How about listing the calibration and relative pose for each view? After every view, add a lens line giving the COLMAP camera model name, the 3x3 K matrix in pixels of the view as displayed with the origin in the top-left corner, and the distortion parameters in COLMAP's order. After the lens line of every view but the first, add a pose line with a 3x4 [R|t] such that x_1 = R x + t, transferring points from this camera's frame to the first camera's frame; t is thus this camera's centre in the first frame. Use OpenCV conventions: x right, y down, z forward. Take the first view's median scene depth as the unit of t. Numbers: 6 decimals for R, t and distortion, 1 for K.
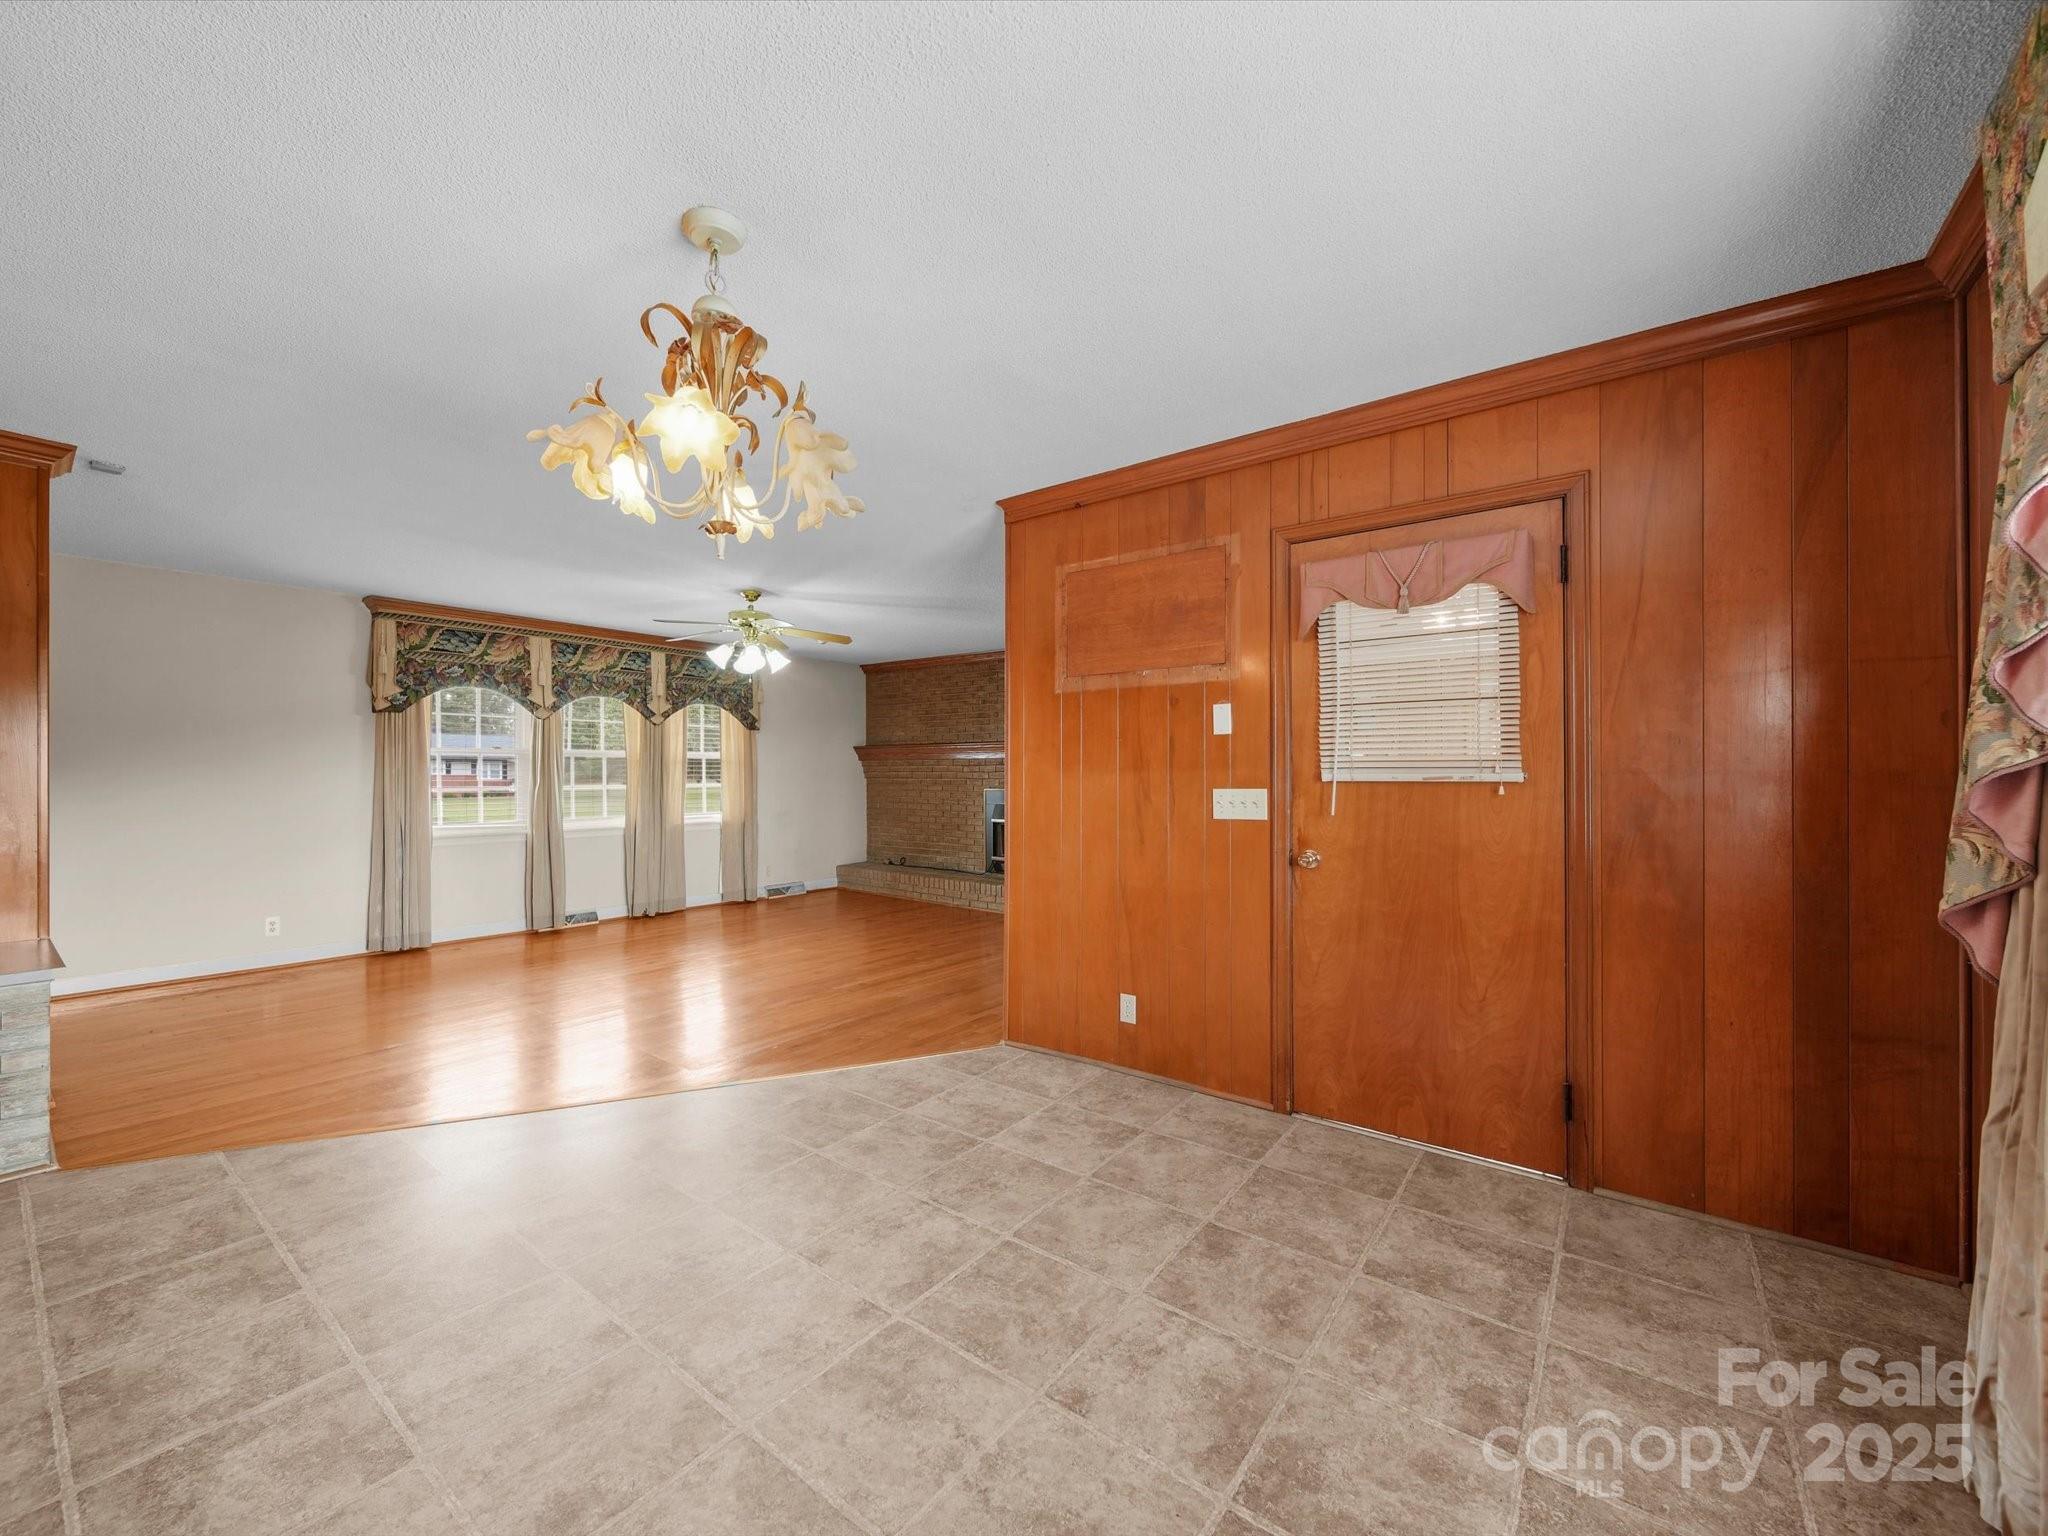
lens RADIAL K [[807.1, 0, 1023.7], [0, 807.1, 767.1], [0, 0, 1]] dist [0.003537, 0.000160]
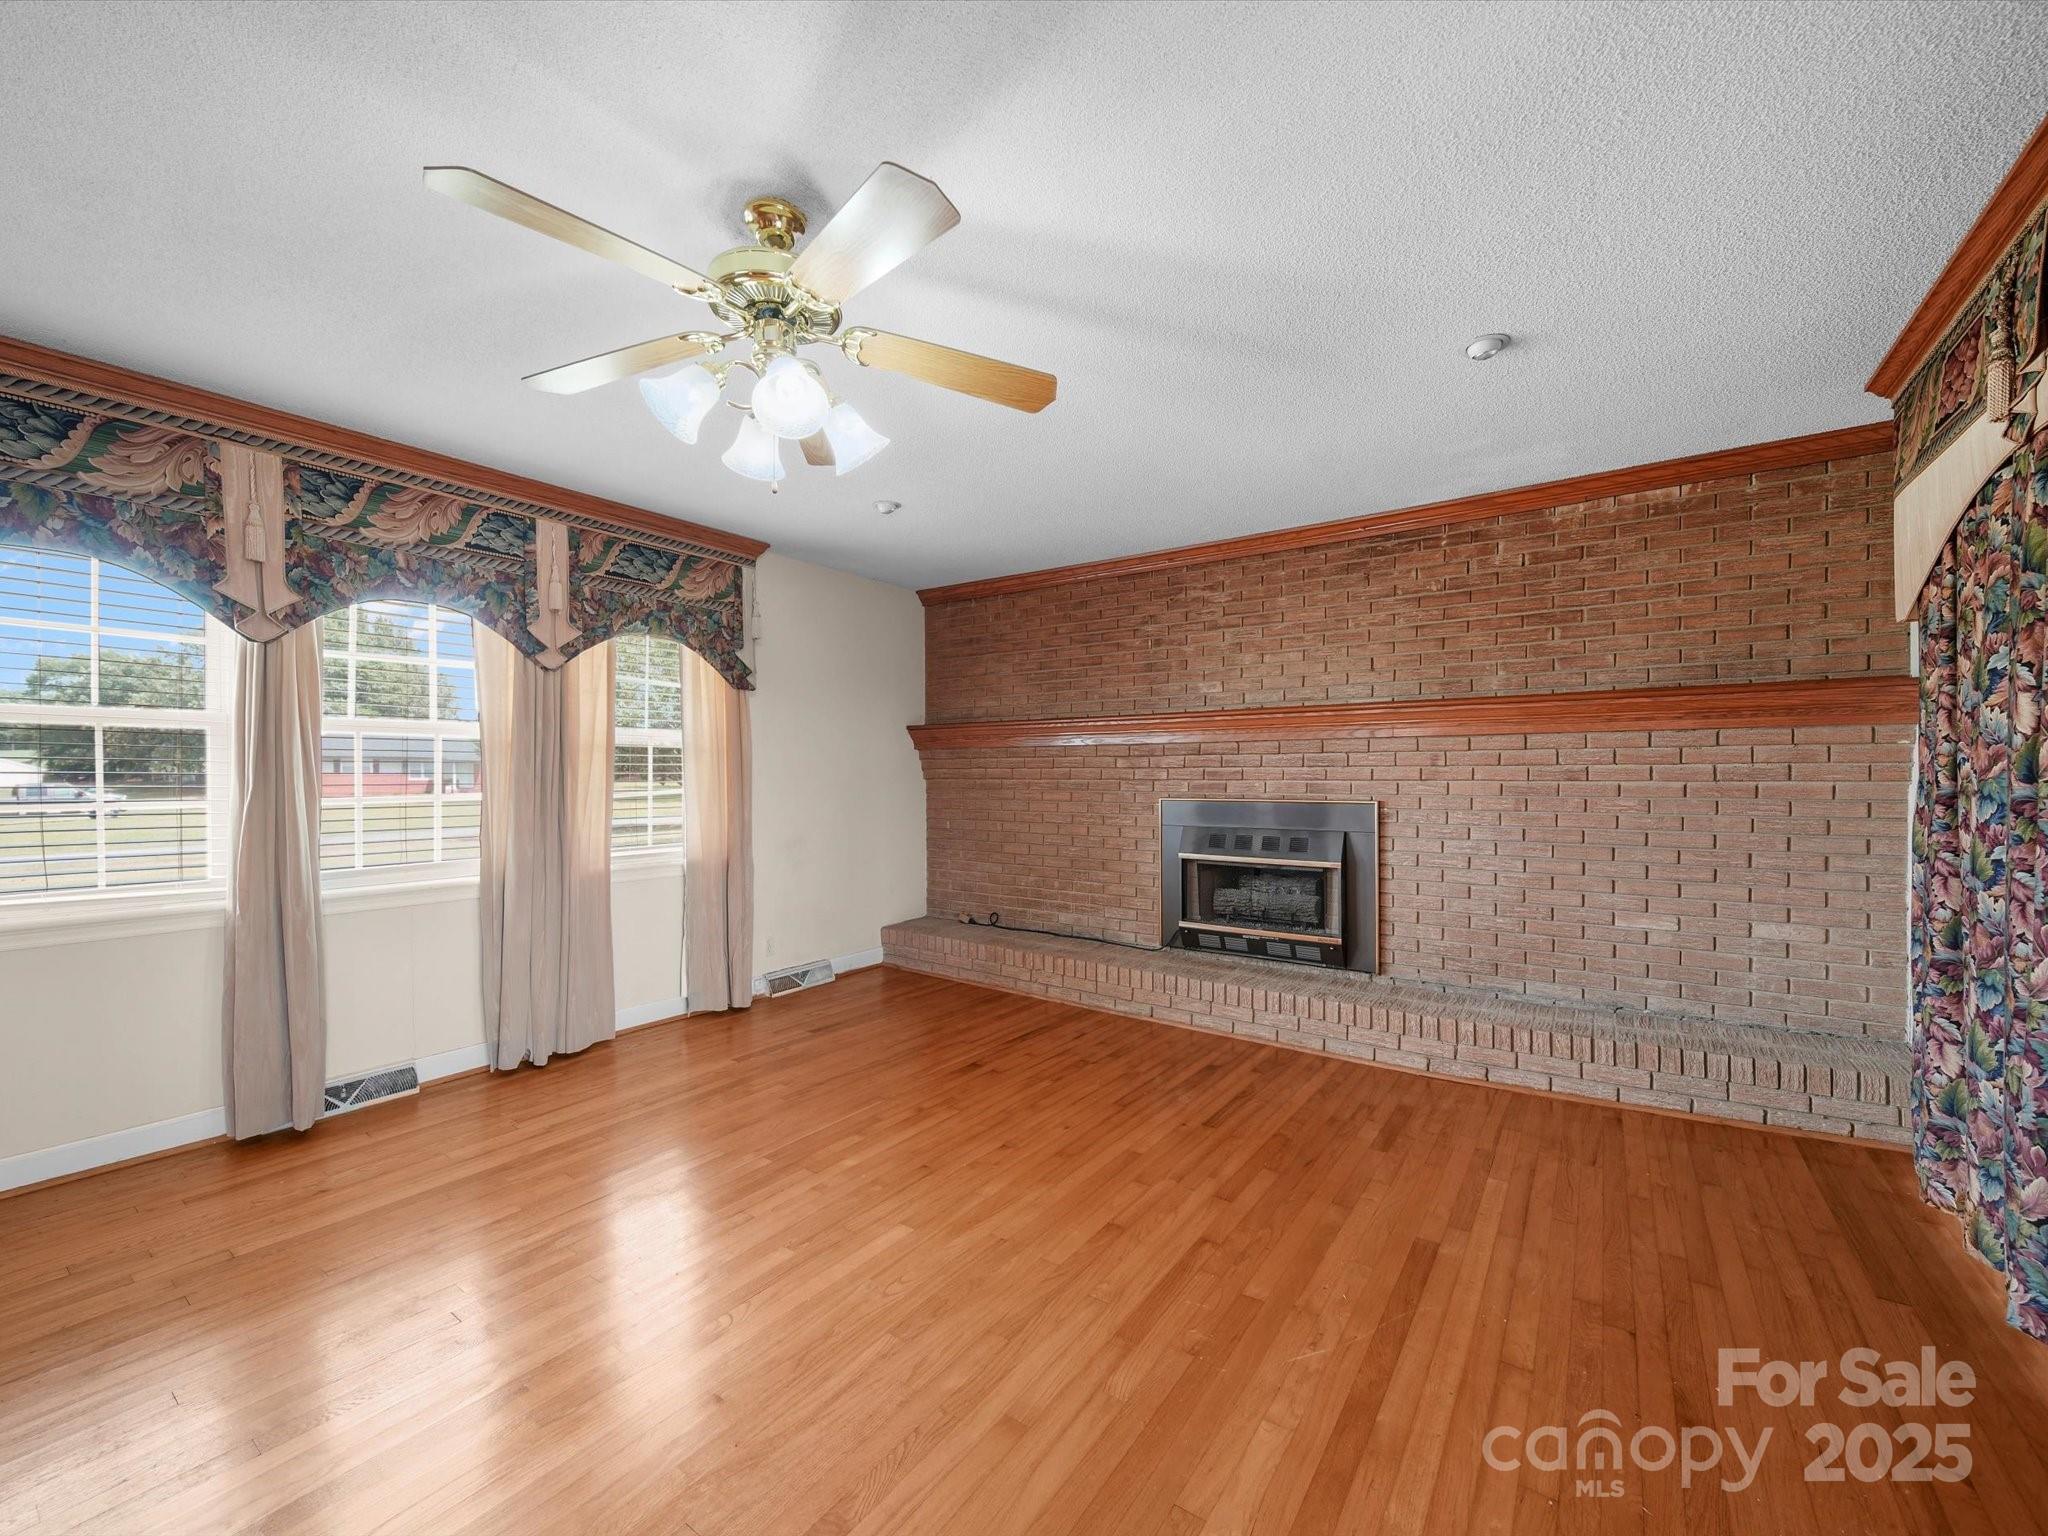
lens RADIAL K [[807.1, 0, 1021.4], [0, 807.1, 775.7], [0, 0, 1]] dist [0.003537, 0.000160]
pose [[0.998903, -0.000036, 0.046822, -0.178710], [-0.000470, 0.999942, 0.010793, 0.005567], [-0.046820, -0.010803, 0.998845, 0.462572]]
